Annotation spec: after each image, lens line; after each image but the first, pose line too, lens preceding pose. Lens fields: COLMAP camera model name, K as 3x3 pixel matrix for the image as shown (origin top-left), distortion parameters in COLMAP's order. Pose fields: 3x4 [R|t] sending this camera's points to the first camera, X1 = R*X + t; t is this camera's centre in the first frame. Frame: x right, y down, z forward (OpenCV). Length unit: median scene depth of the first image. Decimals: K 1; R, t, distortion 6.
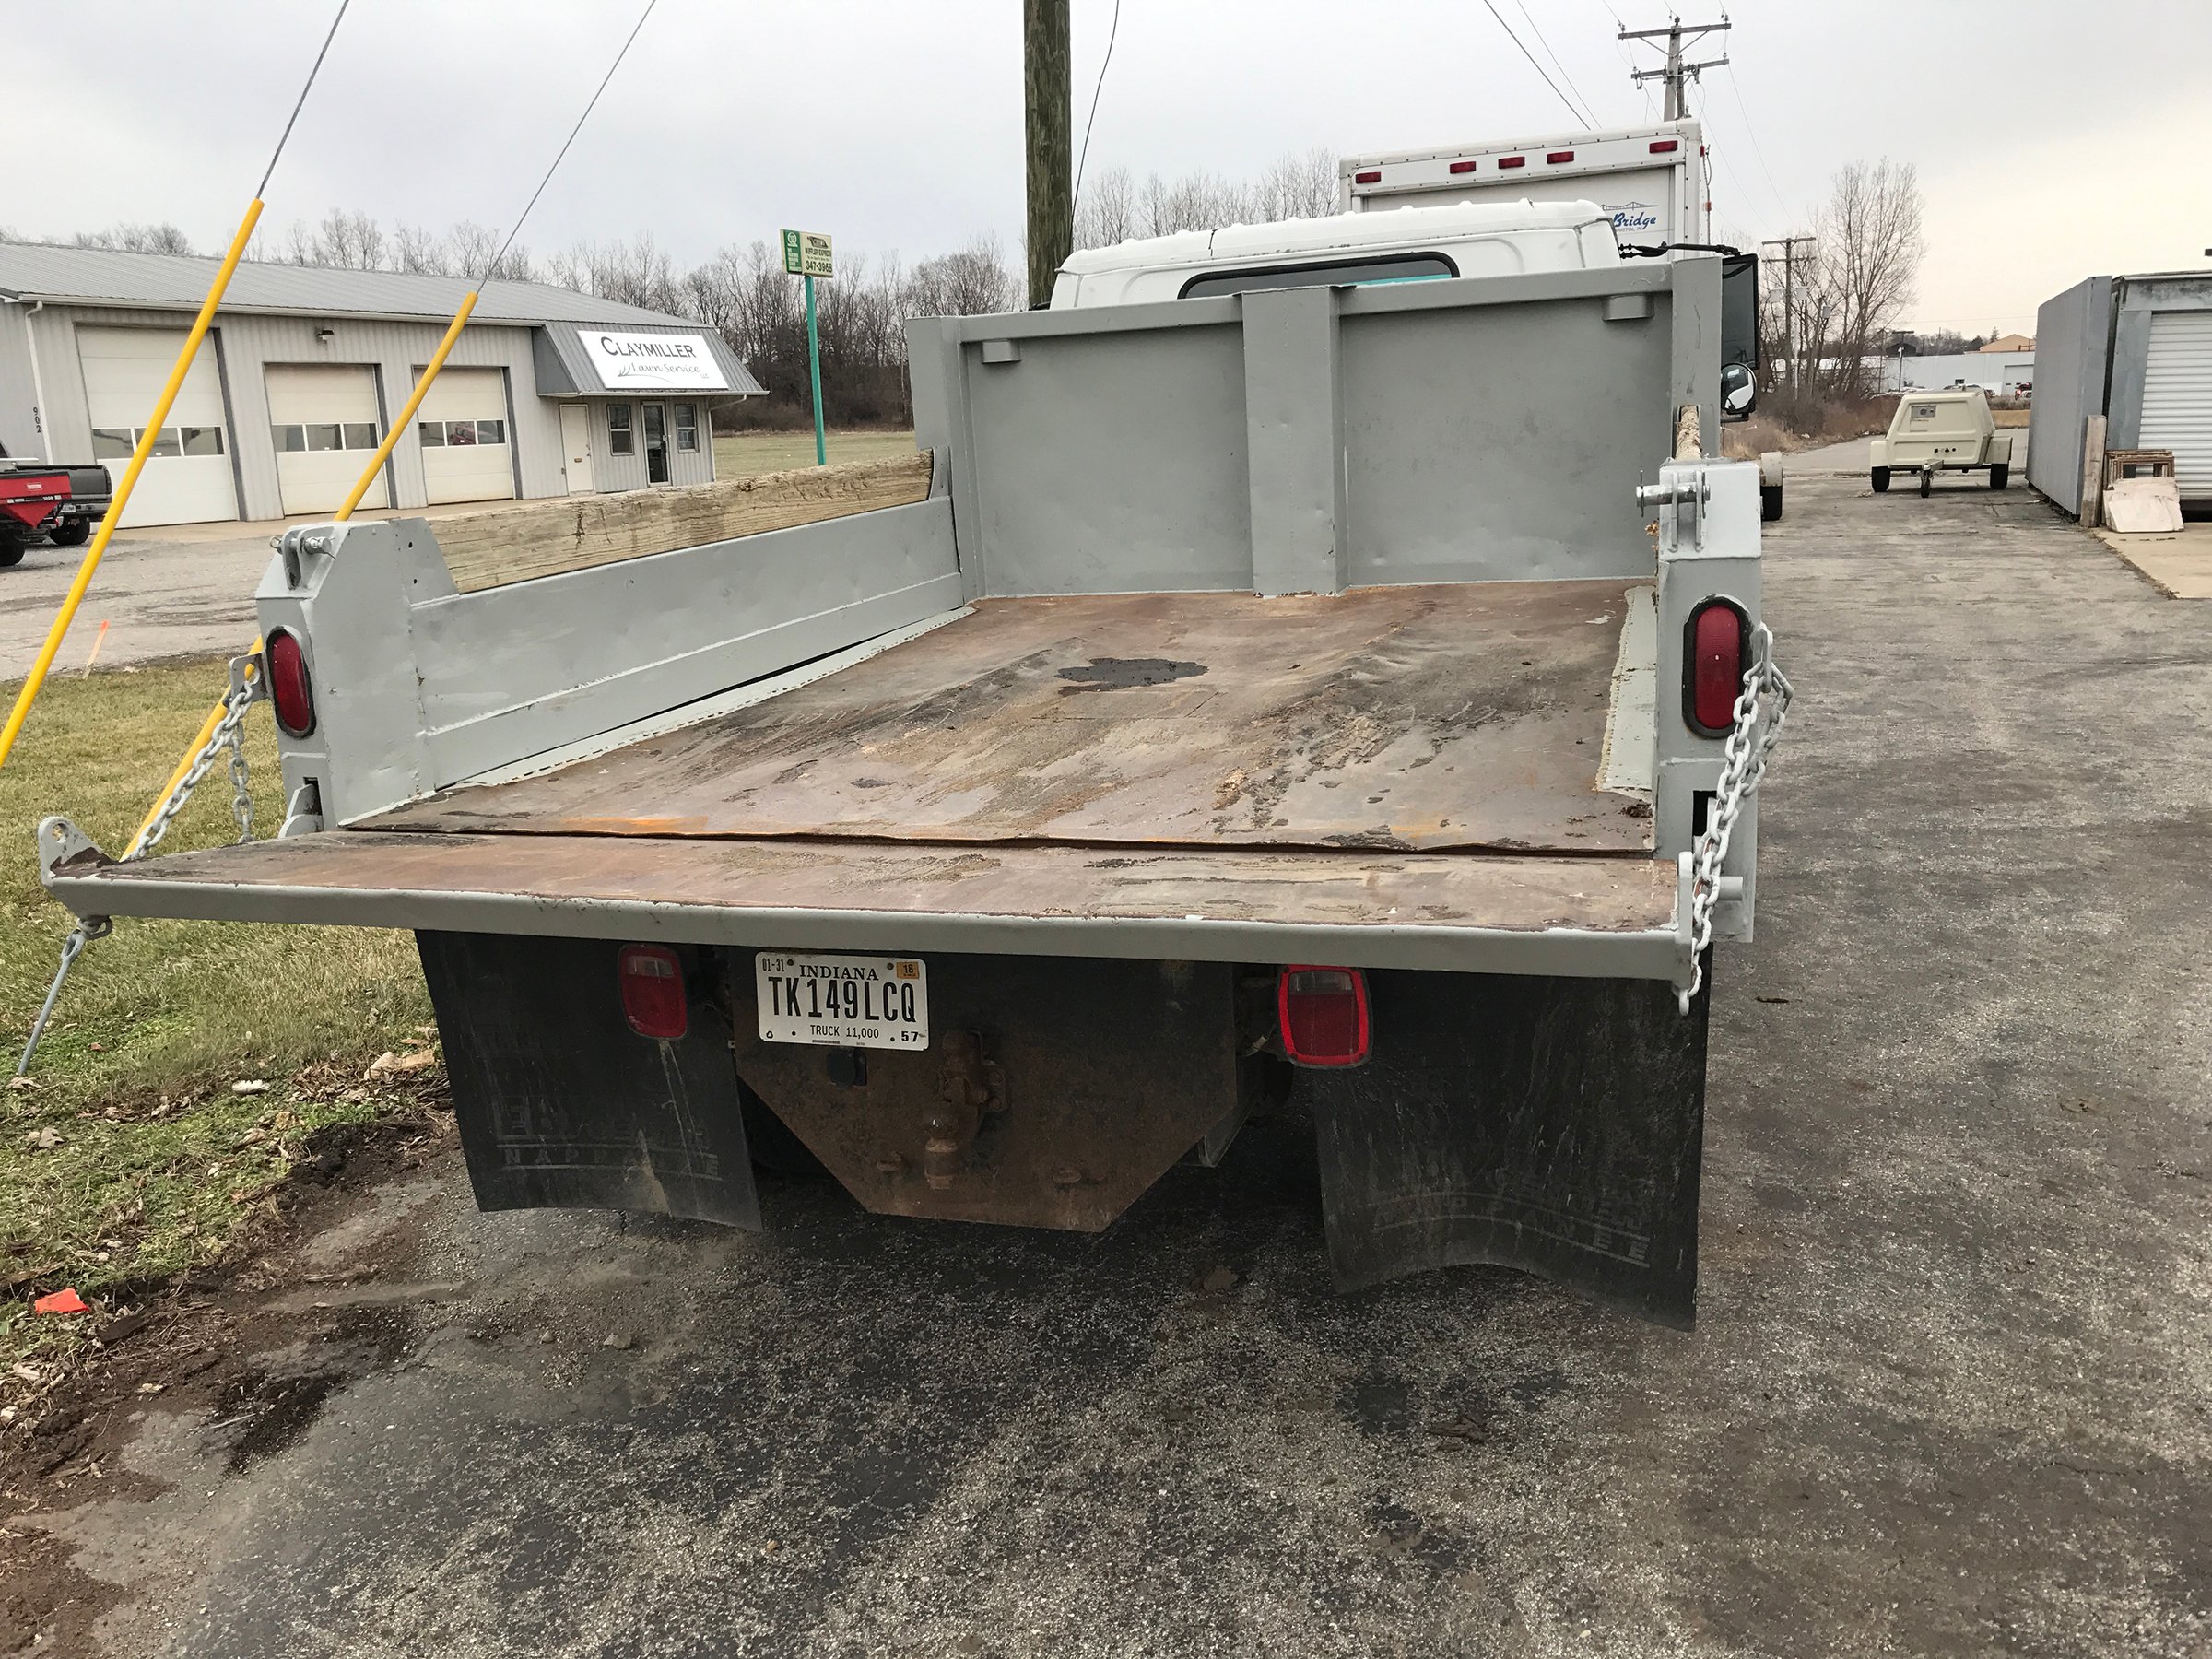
lens RADIAL K [[1812.9, 0, 1100.9], [0, 1812.9, 823.9], [0, 0, 1]] dist [0.036059, -0.042118]
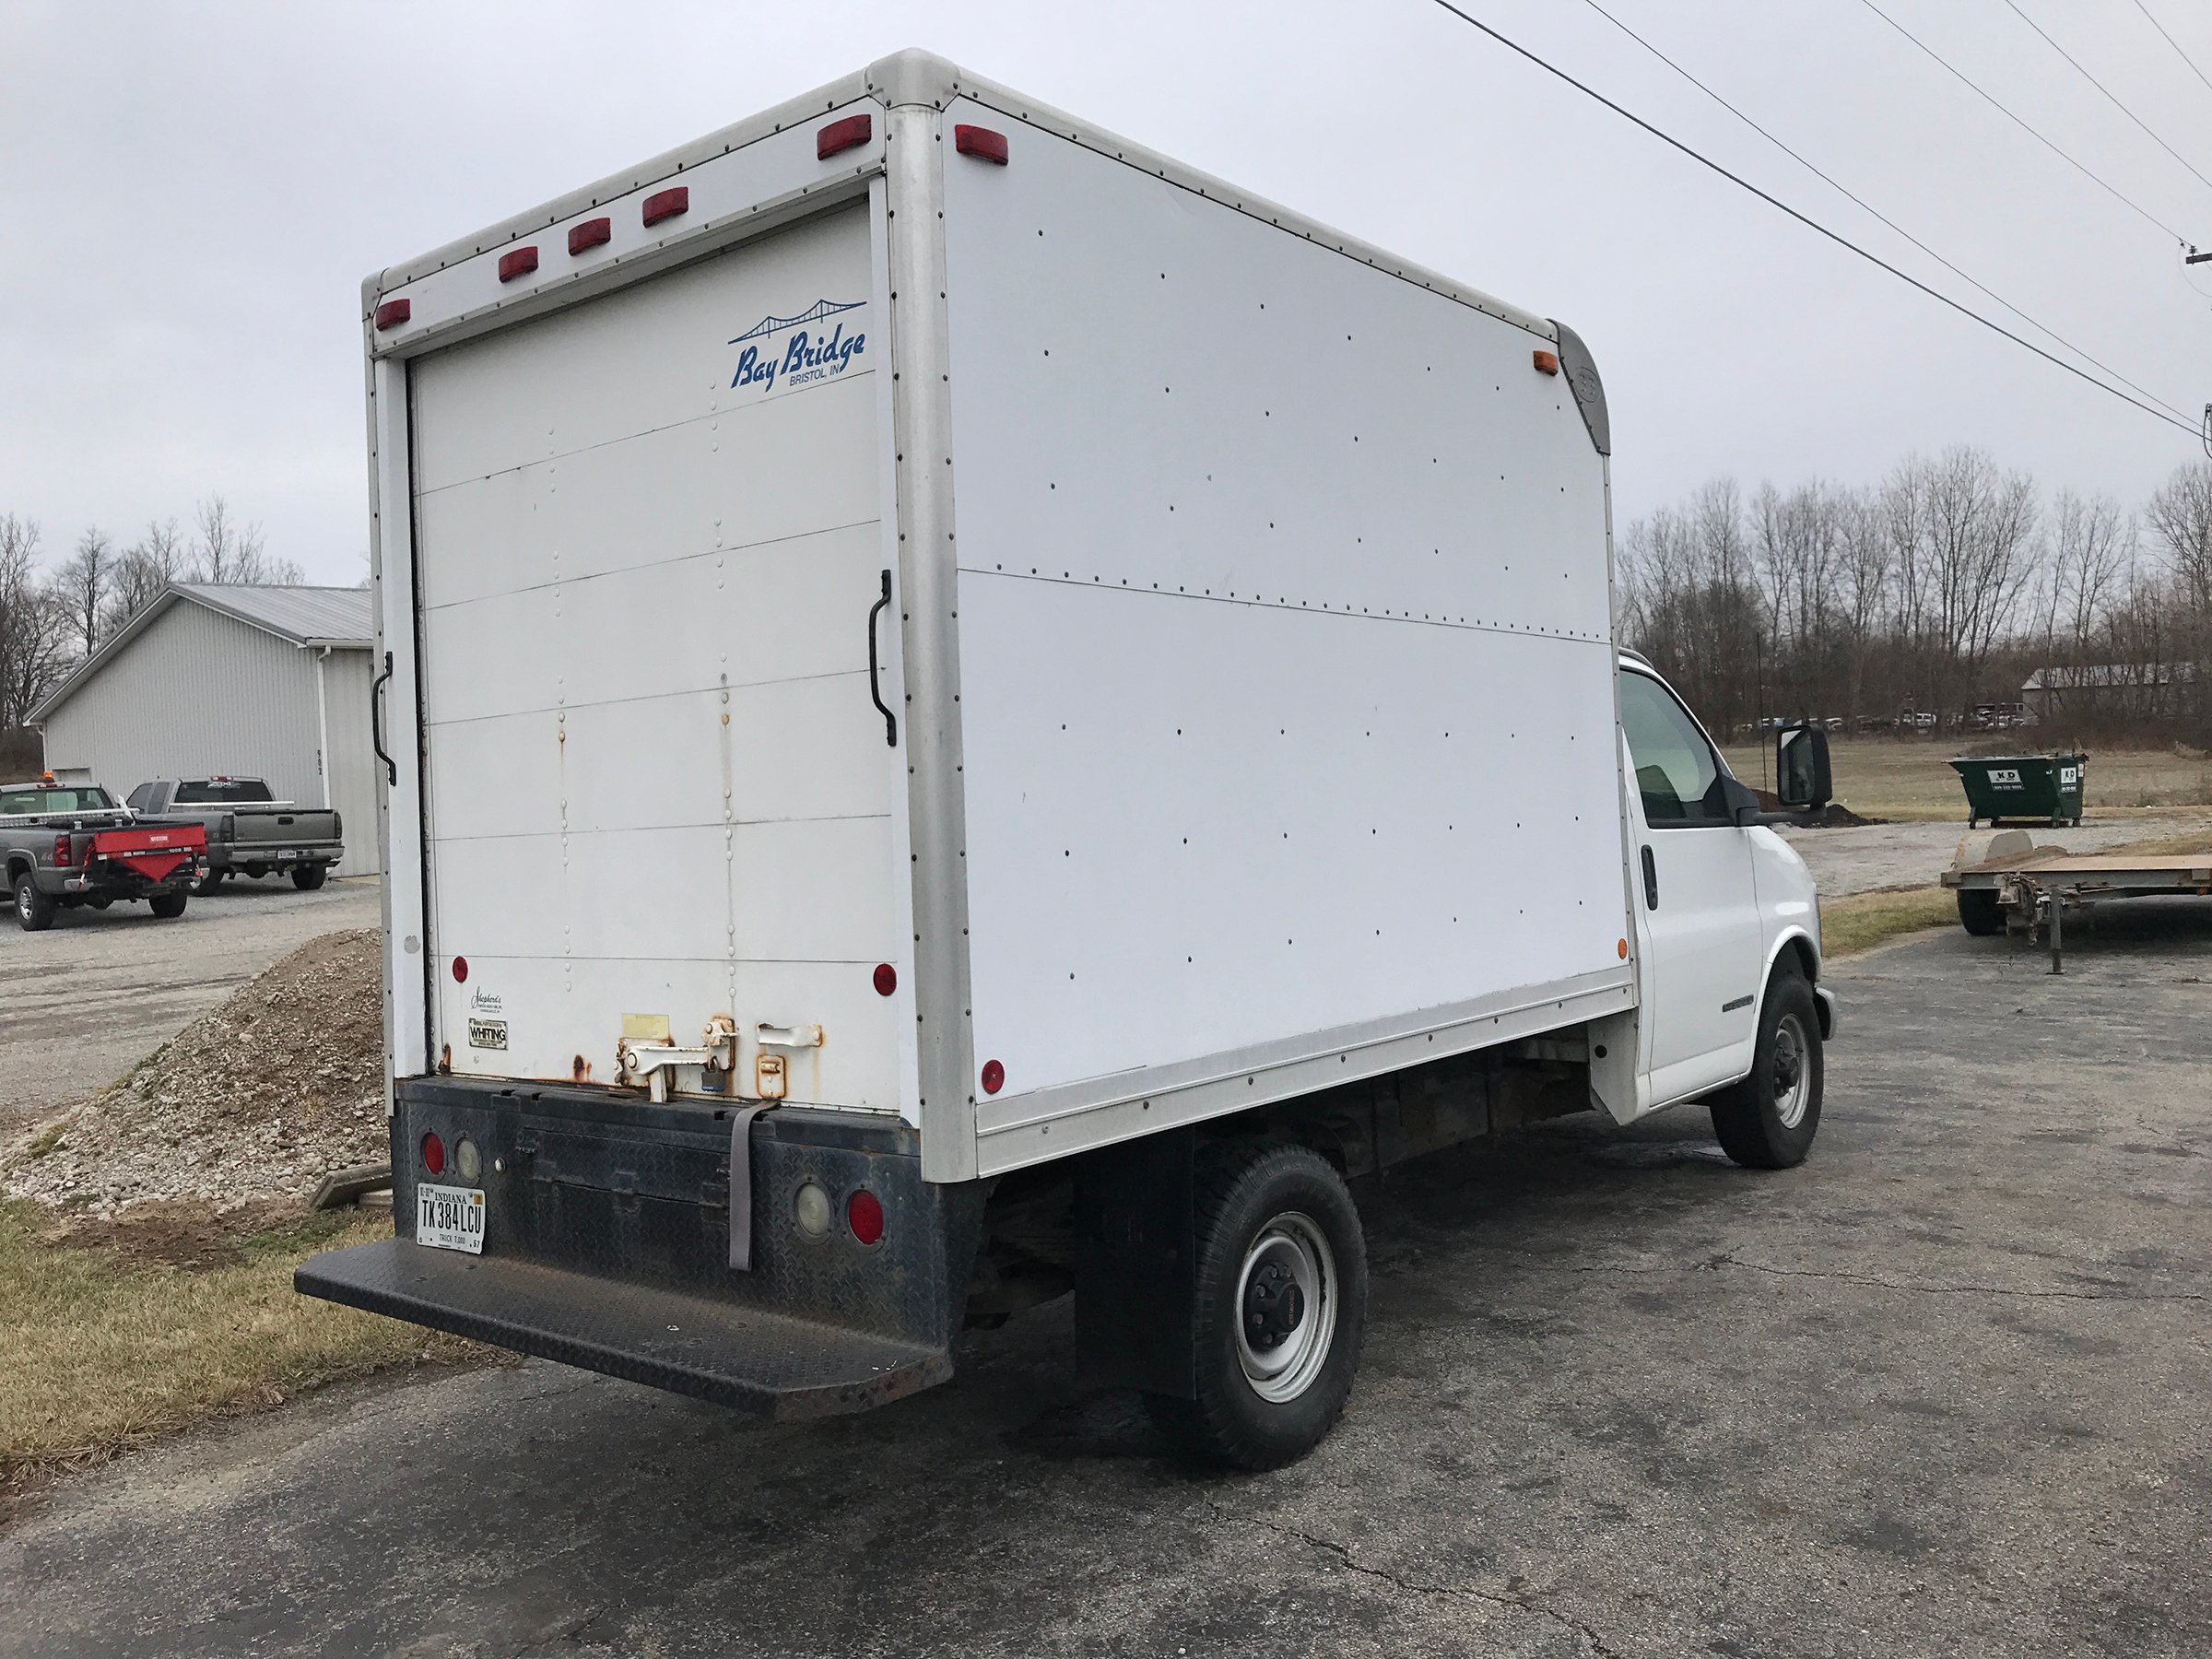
lens RADIAL K [[1812.9, 0, 1098.4], [0, 1812.9, 835.7], [0, 0, 1]] dist [0.036059, -0.042118]
pose [[0.941143, 0.011281, -0.337820, 1.214143], [-0.066108, 0.986285, -0.151236, -0.481834], [0.331481, 0.164667, 0.928981, 1.819856]]
